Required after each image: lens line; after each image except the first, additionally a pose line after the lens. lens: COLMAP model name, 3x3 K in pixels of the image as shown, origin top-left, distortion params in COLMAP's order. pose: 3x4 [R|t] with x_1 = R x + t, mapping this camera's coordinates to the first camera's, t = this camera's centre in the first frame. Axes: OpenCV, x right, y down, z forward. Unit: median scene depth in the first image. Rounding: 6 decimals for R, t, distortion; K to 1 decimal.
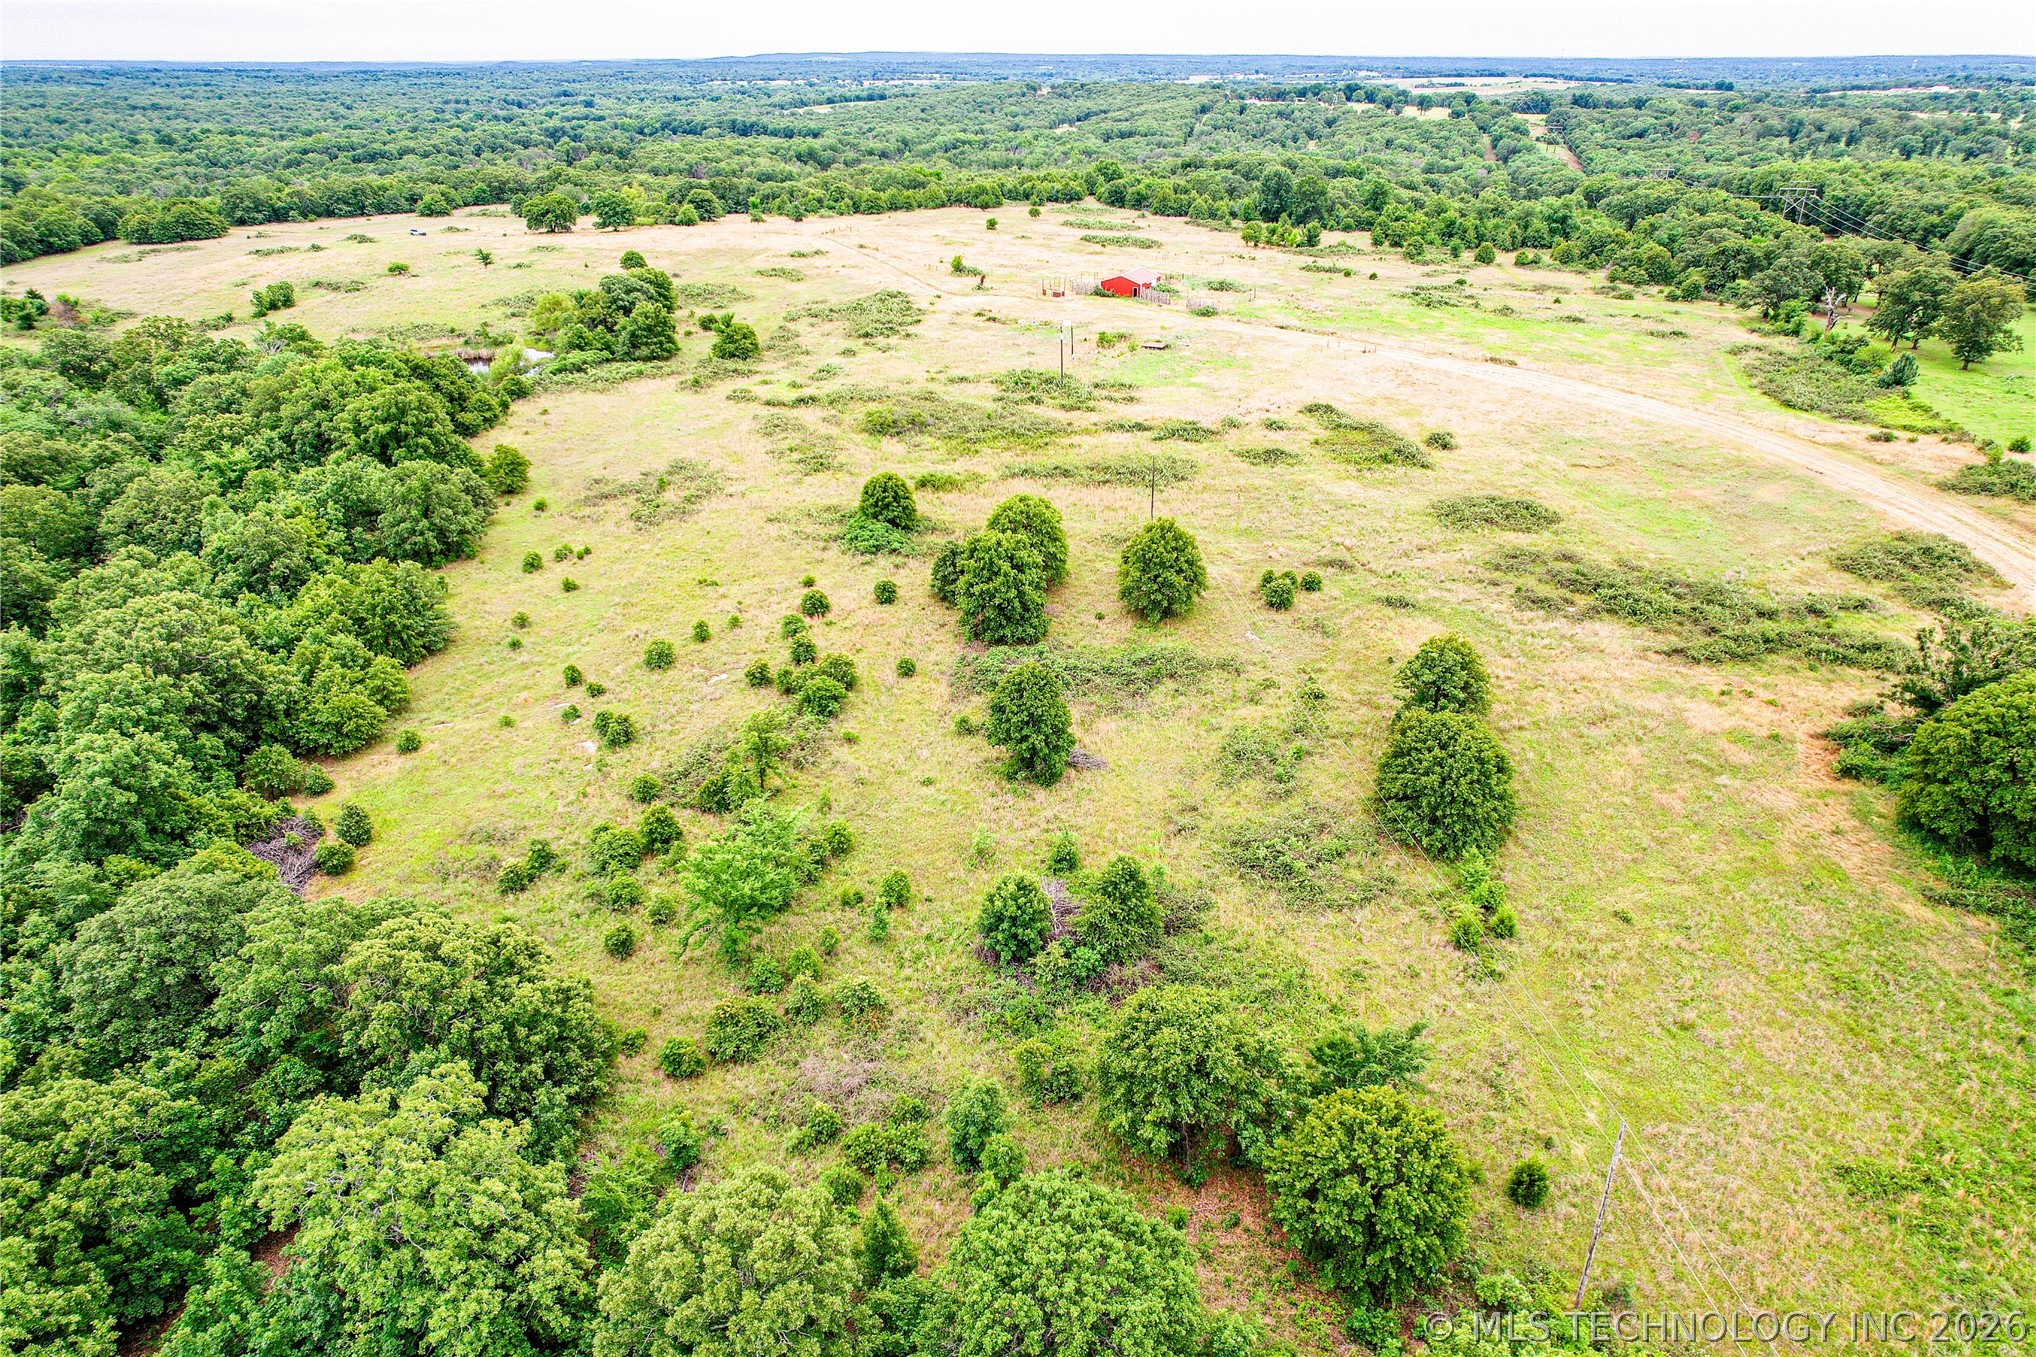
lens RADIAL K [[1308.9, 0, 1011.9], [0, 1308.9, 697.9], [0, 0, 1]] dist [-0.077105, 0.076733]
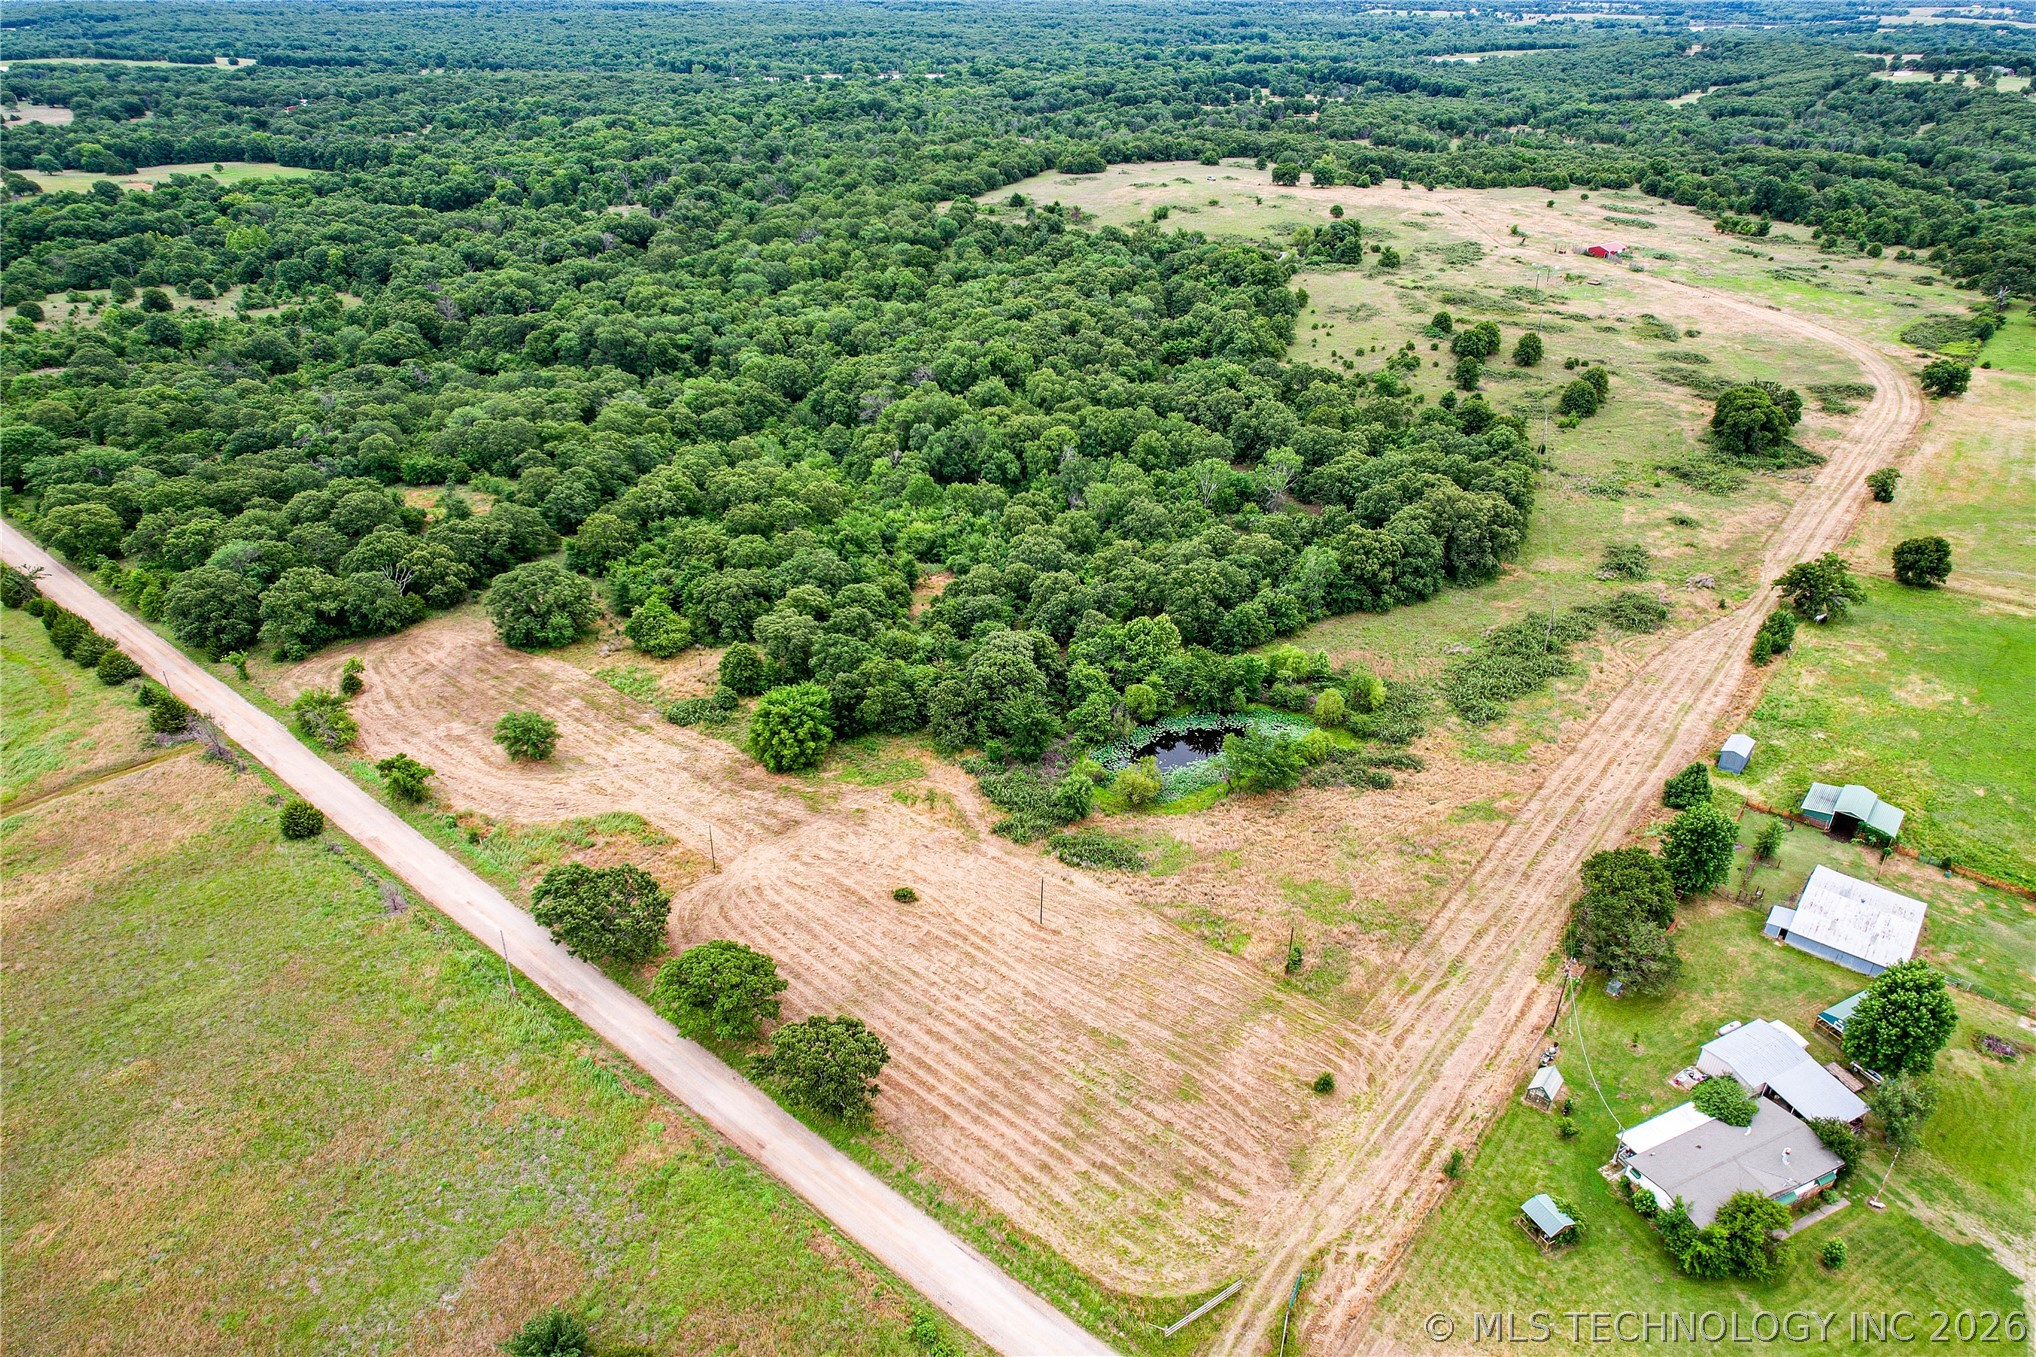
lens RADIAL K [[1308.9, 0, 1011.9], [0, 1308.9, 697.9], [0, 0, 1]] dist [-0.077105, 0.076733]
pose [[0.902477, 0.220305, -0.370136, 0.131032], [-0.198083, 0.975320, 0.097540, 0.260801], [0.382490, -0.014710, 0.923843, -0.916724]]
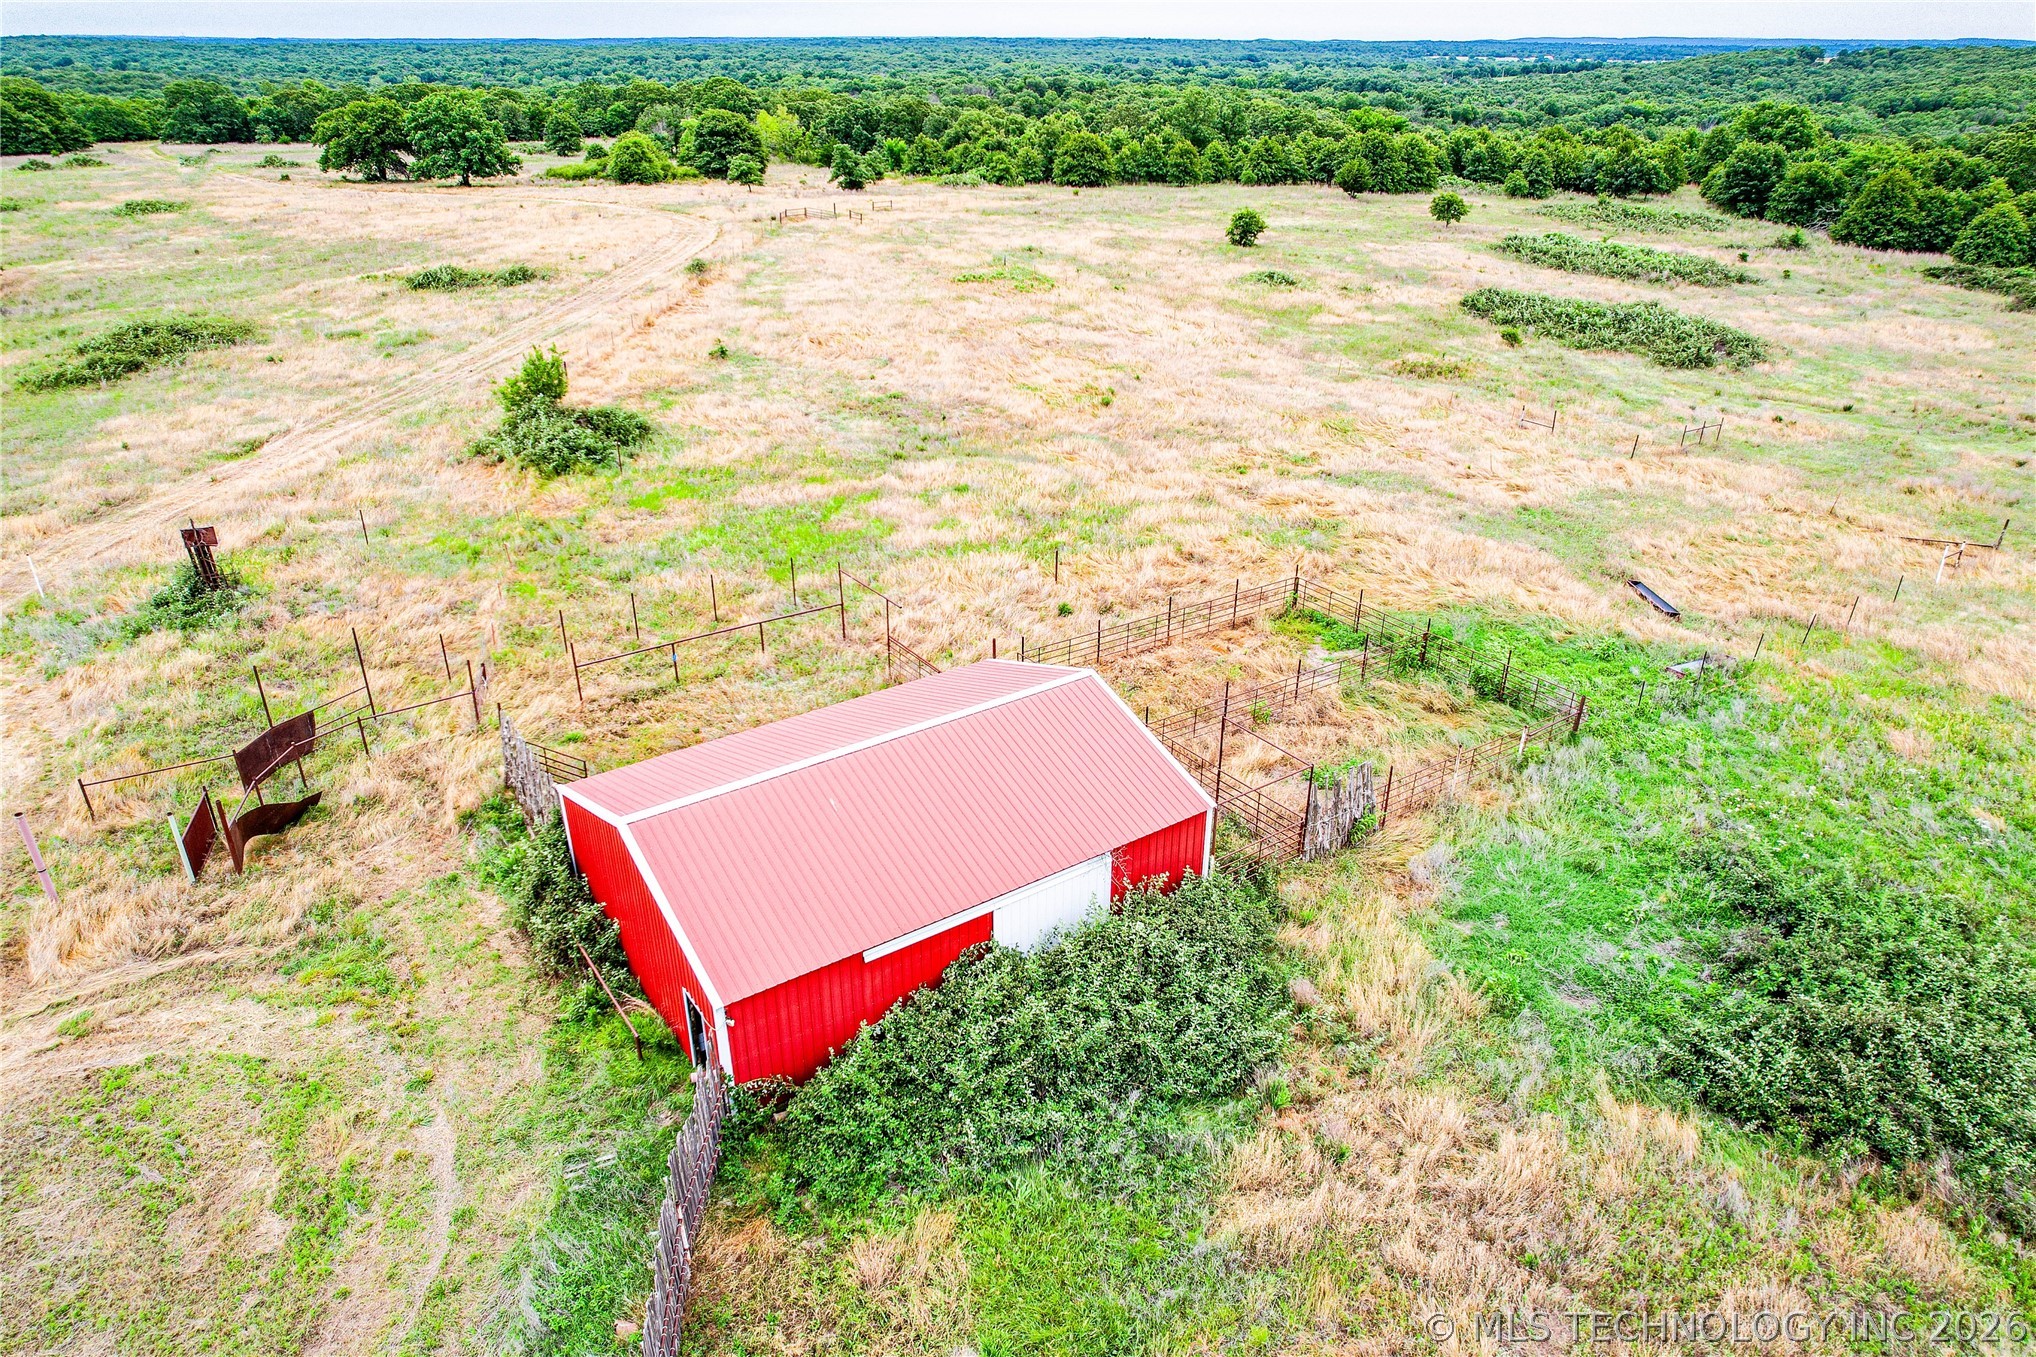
lens RADIAL K [[1308.9, 0, 1011.9], [0, 1308.9, 697.9], [0, 0, 1]] dist [-0.077105, 0.076733]
pose [[0.868131, 0.230236, -0.439703, 0.132413], [-0.225911, 0.972110, 0.062983, -0.304207], [0.441941, 0.044656, 0.895932, 0.808958]]
